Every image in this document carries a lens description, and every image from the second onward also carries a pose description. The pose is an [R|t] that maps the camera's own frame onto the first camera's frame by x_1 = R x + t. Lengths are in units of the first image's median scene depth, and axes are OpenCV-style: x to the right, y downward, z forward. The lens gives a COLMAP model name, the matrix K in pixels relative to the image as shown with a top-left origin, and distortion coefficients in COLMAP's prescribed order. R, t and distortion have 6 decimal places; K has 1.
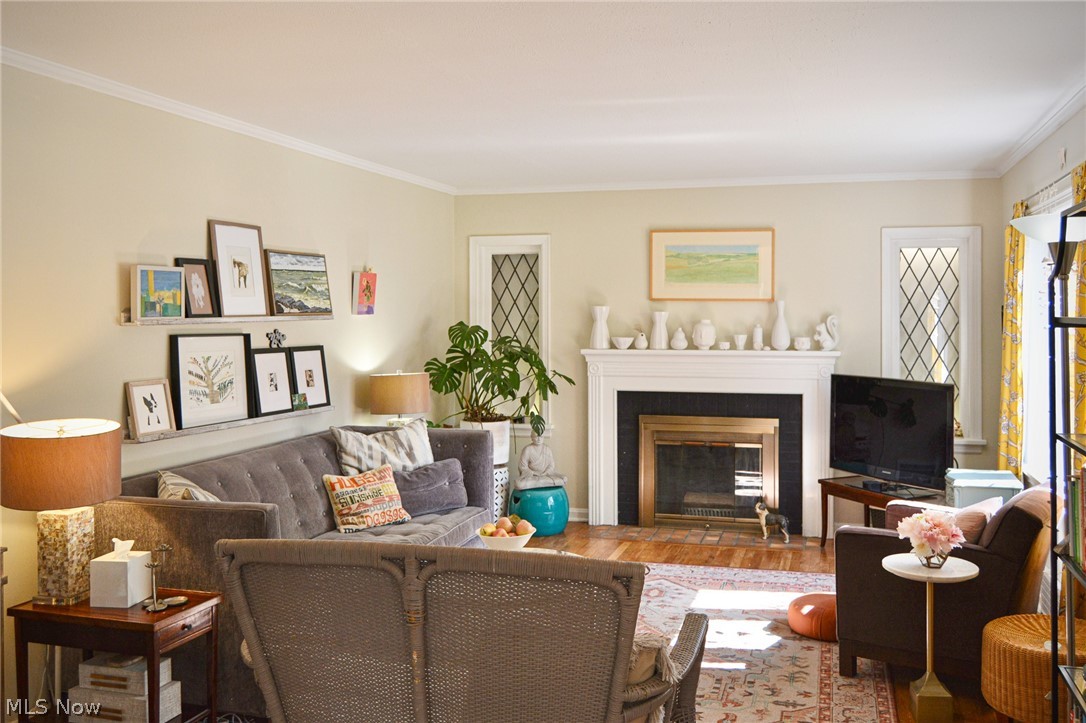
lens RADIAL K [[945.9, 0, 593.2], [0, 945.9, 313.6], [0, 0, 1]] dist [-0.007059, -0.009781]
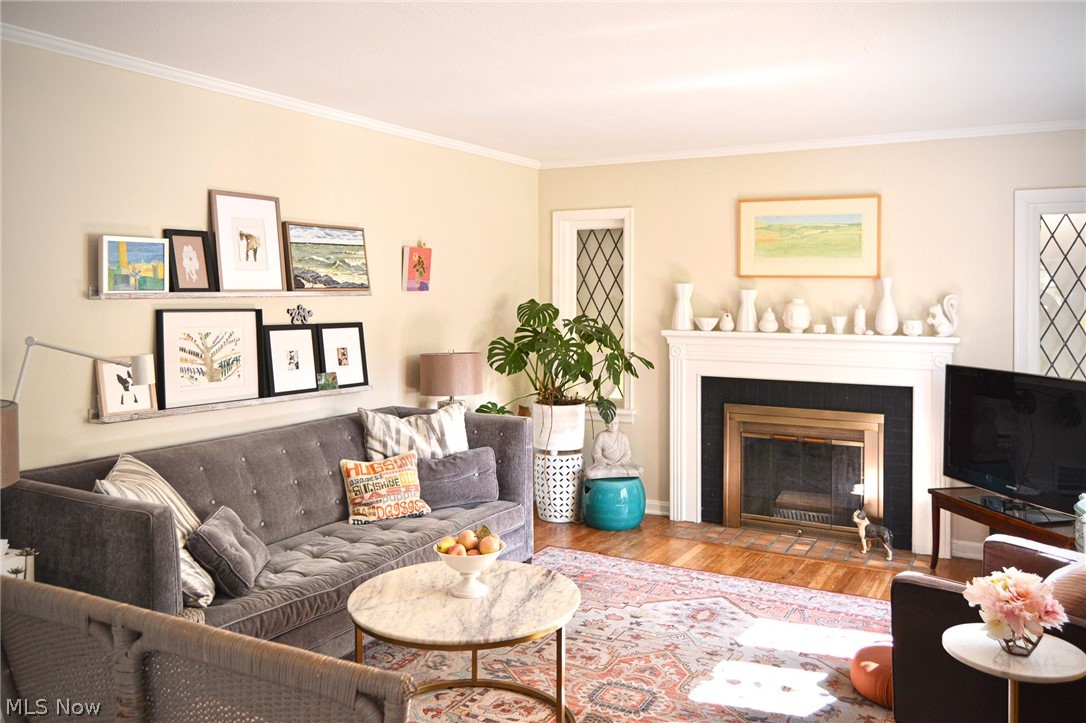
lens RADIAL K [[862.7, 0, 556.8], [0, 862.7, 293.0], [0, 0, 1]] dist [-0.015269, 0.009855]
pose [[0.968503, 0.005370, -0.248945, 0.114698], [-0.005665, 0.999984, -0.000469, 0.002777], [0.248938, 0.001865, 0.968518, 0.184205]]
